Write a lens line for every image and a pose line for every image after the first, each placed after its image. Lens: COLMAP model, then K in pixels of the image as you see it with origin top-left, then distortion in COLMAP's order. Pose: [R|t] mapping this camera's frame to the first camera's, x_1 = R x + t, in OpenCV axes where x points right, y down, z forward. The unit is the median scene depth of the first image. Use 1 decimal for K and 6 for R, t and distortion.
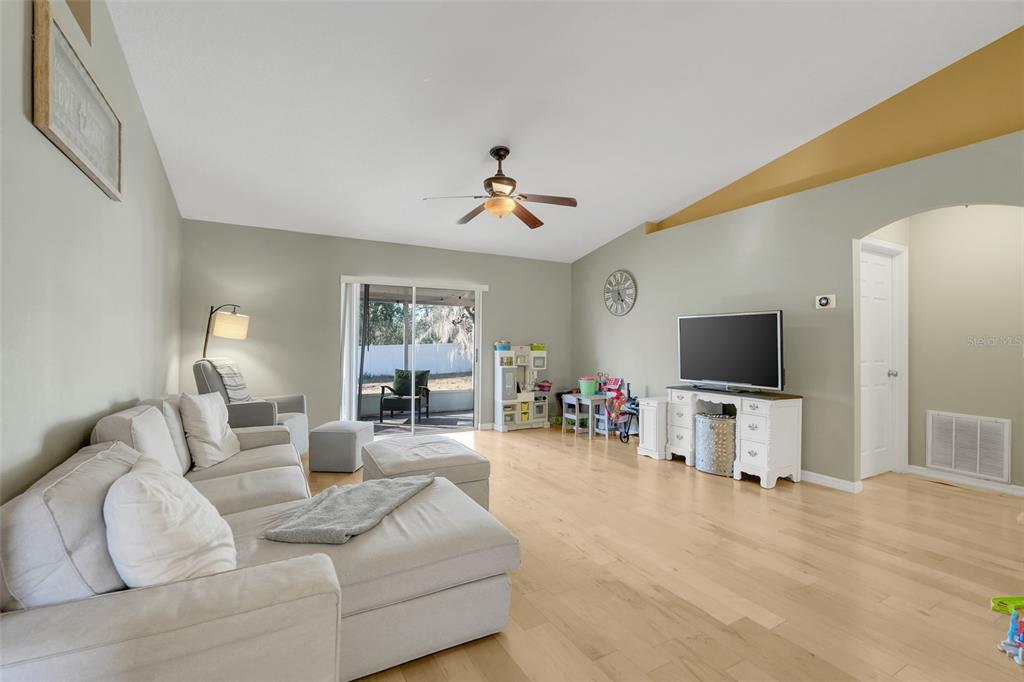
lens RADIAL K [[455.3, 0, 508.2], [0, 455.3, 341.8], [0, 0, 1]] dist [-0.000692, -0.000053]
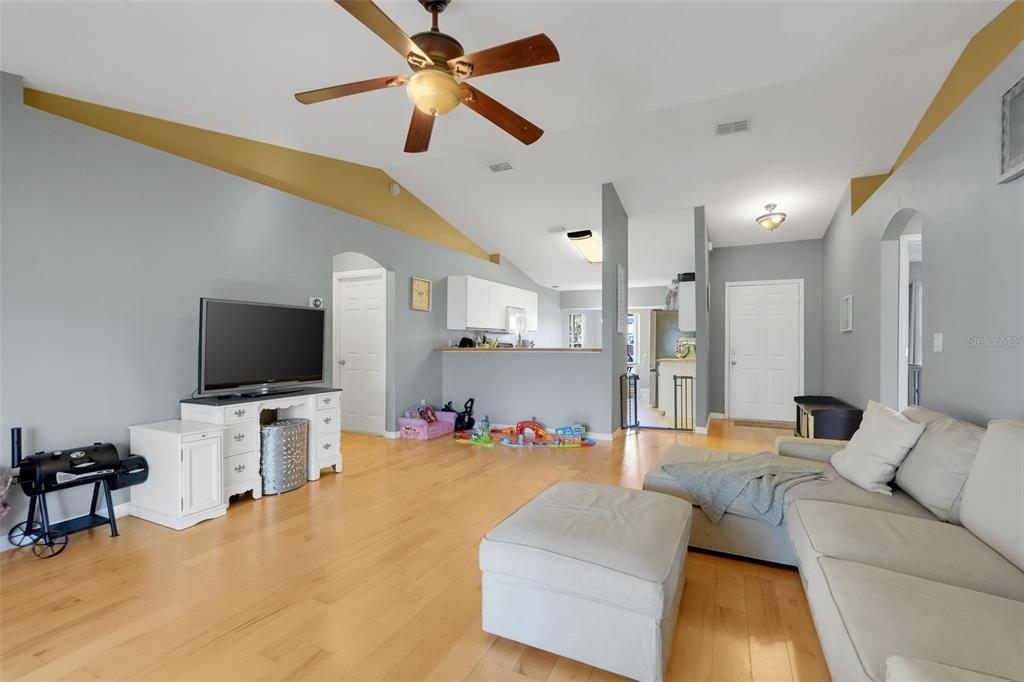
lens RADIAL K [[455.3, 0, 508.2], [0, 455.3, 341.8], [0, 0, 1]] dist [-0.000692, -0.000053]
pose [[-0.579687, -0.002473, 0.814835, -0.382100], [-0.005558, 0.999984, -0.000920, 0.006415], [-0.814820, -0.005062, -0.579692, 0.904470]]
